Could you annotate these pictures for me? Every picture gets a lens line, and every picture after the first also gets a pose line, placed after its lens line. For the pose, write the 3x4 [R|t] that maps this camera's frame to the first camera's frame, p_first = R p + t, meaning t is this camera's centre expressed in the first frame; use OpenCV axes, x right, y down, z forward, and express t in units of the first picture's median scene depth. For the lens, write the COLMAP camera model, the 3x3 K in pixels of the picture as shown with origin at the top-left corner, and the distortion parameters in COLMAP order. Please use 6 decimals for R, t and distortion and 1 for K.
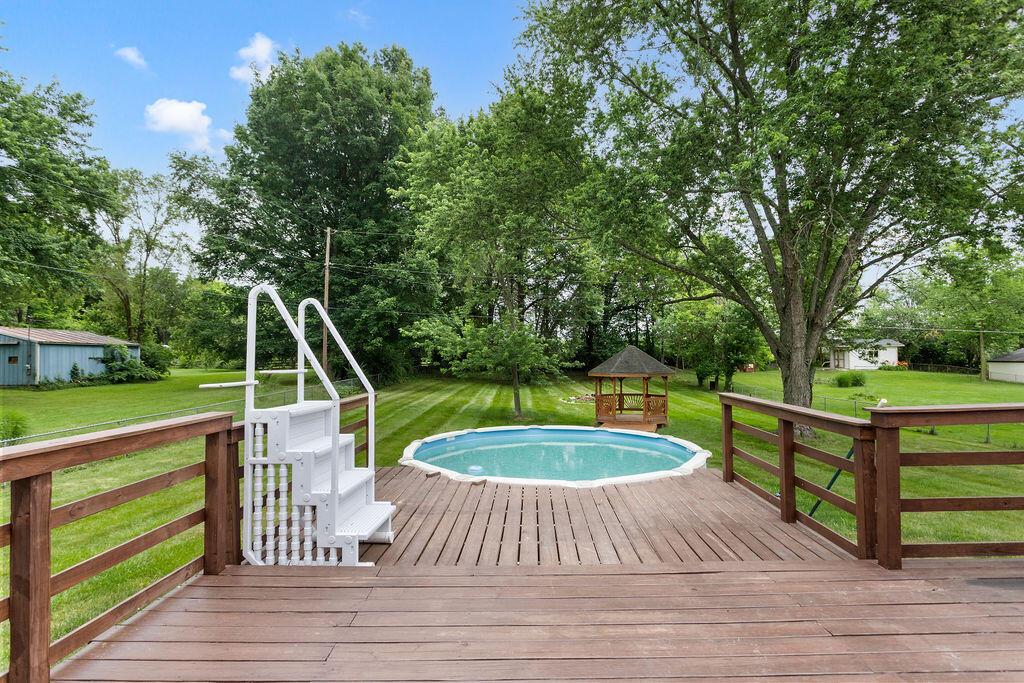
lens RADIAL K [[497.0, 0, 515.5], [0, 497.0, 344.7], [0, 0, 1]] dist [-0.008572, 0.007255]
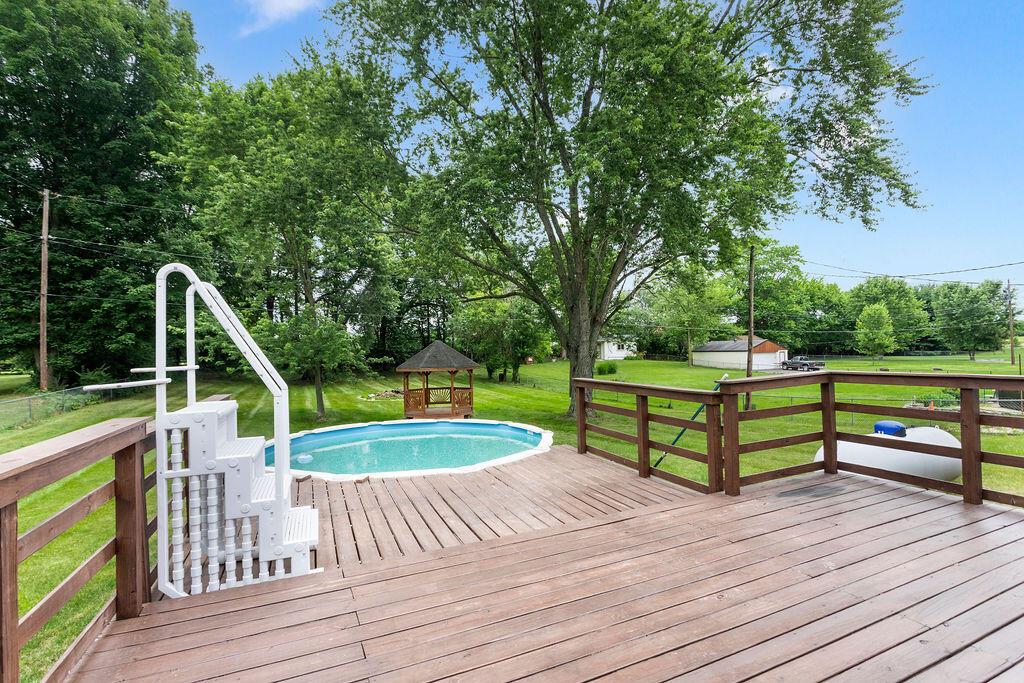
lens RADIAL K [[497.0, 0, 515.5], [0, 497.0, 344.7], [0, 0, 1]] dist [-0.008572, 0.007255]
pose [[0.907959, -0.009986, 0.418941, -0.066866], [0.006861, 0.999936, 0.008964, 0.002324], [-0.419004, -0.005265, 0.907969, -0.000125]]
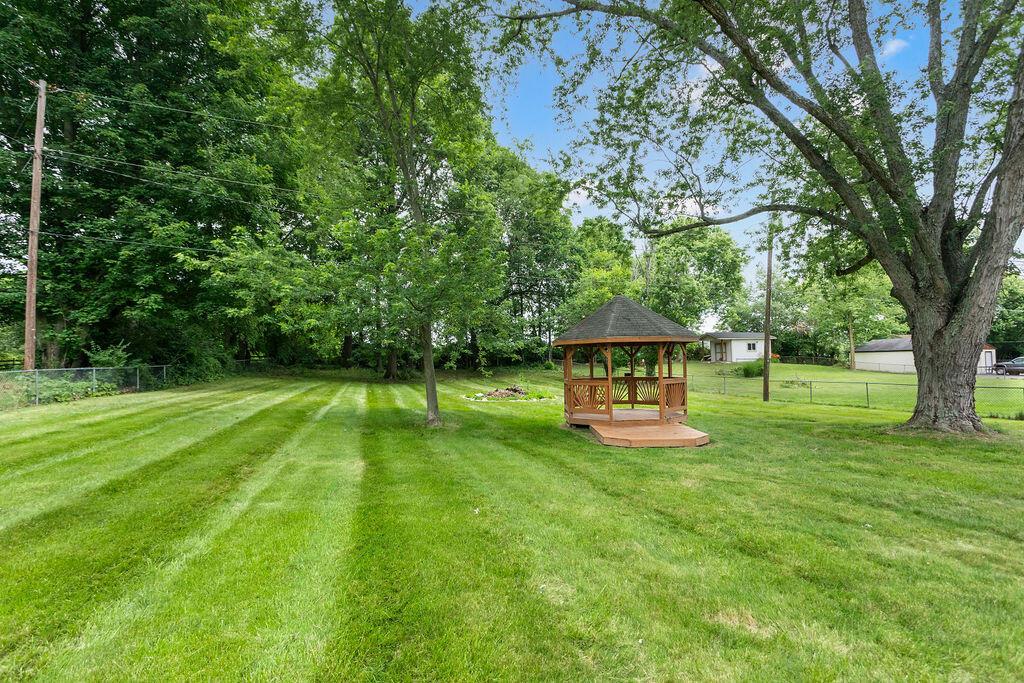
lens RADIAL K [[488.4, 0, 512.0], [0, 488.4, 341.5], [0, 0, 1]] dist [0.011460, 0.000462]
pose [[0.957172, 0.002604, 0.289508, -0.081488], [0.004394, 0.999714, -0.023521, 0.085643], [-0.289486, 0.023785, 0.956887, 0.566839]]
